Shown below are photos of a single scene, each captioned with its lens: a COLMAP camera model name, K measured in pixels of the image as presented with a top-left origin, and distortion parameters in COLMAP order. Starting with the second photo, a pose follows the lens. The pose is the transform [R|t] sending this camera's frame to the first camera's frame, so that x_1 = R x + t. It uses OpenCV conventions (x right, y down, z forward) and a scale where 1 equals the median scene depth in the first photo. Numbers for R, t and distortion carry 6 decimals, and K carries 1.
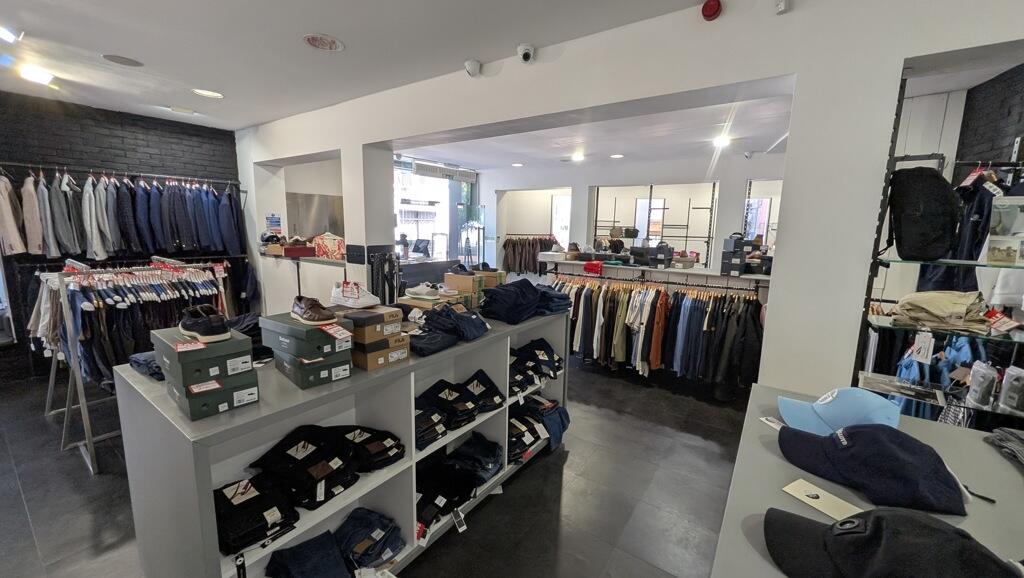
lens RADIAL K [[392.2, 0, 509.3], [0, 392.2, 289.4], [0, 0, 1]] dist [-0.000339, -0.000049]
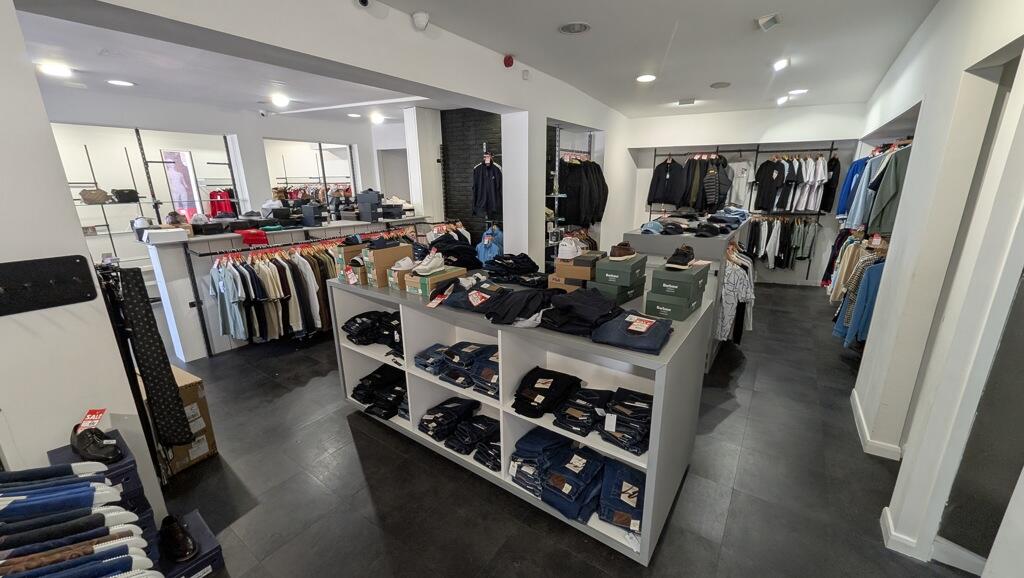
lens RADIAL K [[392.2, 0, 510.4], [0, 392.2, 286.7], [0, 0, 1]] dist [-0.000339, -0.000049]
pose [[0.009663, -0.278097, 0.960504, -0.654507], [0.173774, 0.946401, 0.272265, -0.096415], [-0.984738, 0.164280, 0.057471, 0.462444]]
